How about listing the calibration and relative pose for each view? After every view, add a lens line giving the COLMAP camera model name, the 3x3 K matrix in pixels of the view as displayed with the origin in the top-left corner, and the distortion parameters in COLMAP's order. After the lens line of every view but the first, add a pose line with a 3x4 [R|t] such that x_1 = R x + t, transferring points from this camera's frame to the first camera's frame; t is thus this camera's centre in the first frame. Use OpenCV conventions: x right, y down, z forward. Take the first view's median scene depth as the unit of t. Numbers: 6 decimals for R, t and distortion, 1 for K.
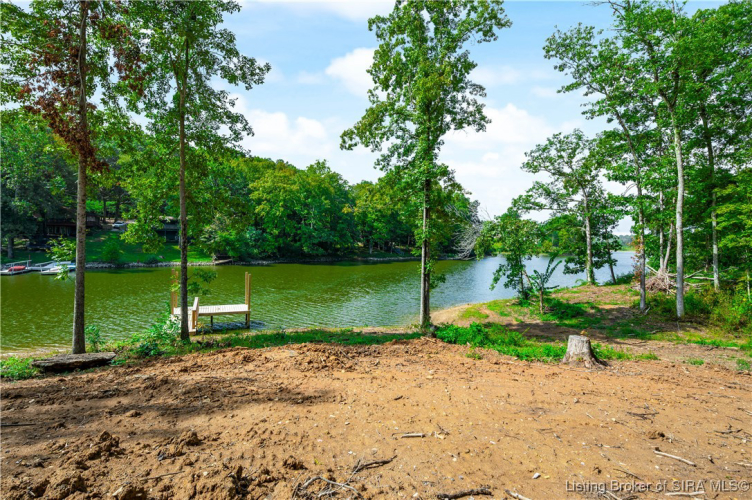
lens RADIAL K [[352.7, 0, 382.0], [0, 352.7, 247.5], [0, 0, 1]] dist [-0.002615, -0.000443]
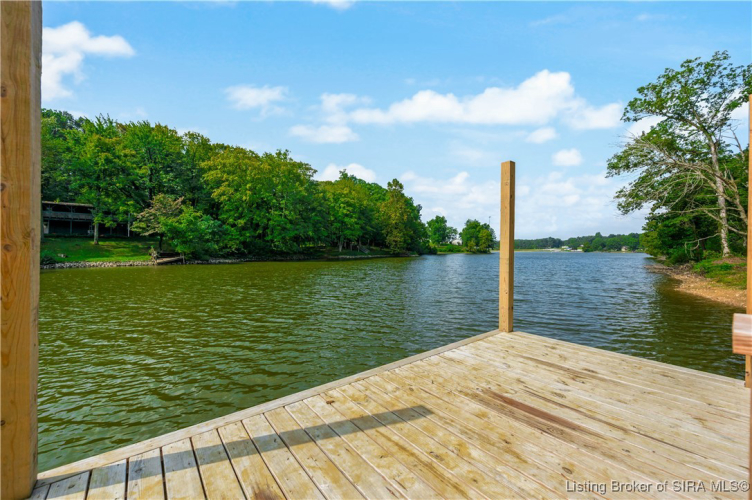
lens RADIAL K [[300.7, 0, 383.9], [0, 300.7, 249.1], [0, 0, 1]] dist [-0.000065, -0.001118]
pose [[0.971395, -0.026446, 0.235991, -0.150580], [0.030705, 0.999425, -0.014392, 0.035778], [-0.235474, 0.021226, 0.971649, 0.267826]]
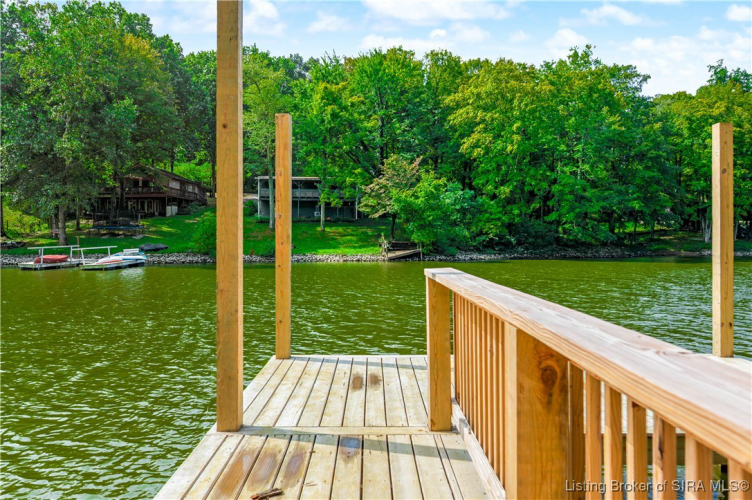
lens RADIAL K [[595.4, 0, 382.4], [0, 595.4, 233.6], [0, 0, 1]] dist [0.004732, -0.023614]
pose [[0.909673, -0.030943, -0.414171, -0.127187], [0.017868, 0.999213, -0.035406, 0.036282], [0.414941, 0.024807, 0.909510, 0.230455]]
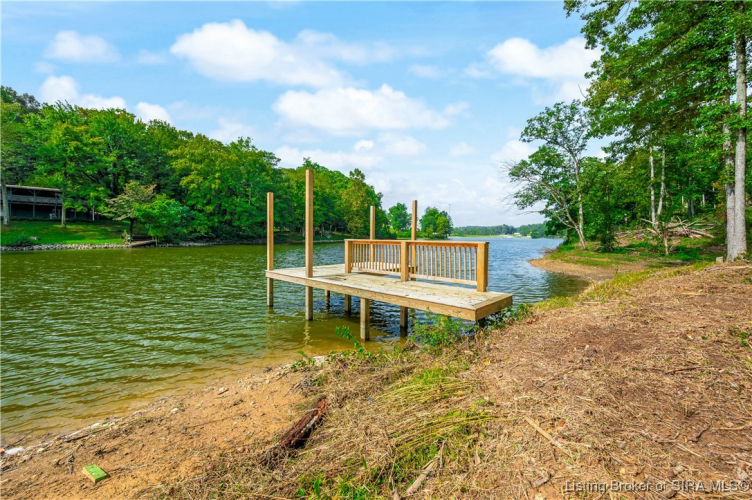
lens RADIAL K [[300.7, 0, 393.0], [0, 300.7, 241.7], [0, 0, 1]] dist [-0.000065, -0.001118]
pose [[0.925402, -0.028732, 0.377895, -0.167870], [0.025632, 0.999584, 0.013230, 0.037925], [-0.378118, -0.002557, 0.925754, 0.155590]]
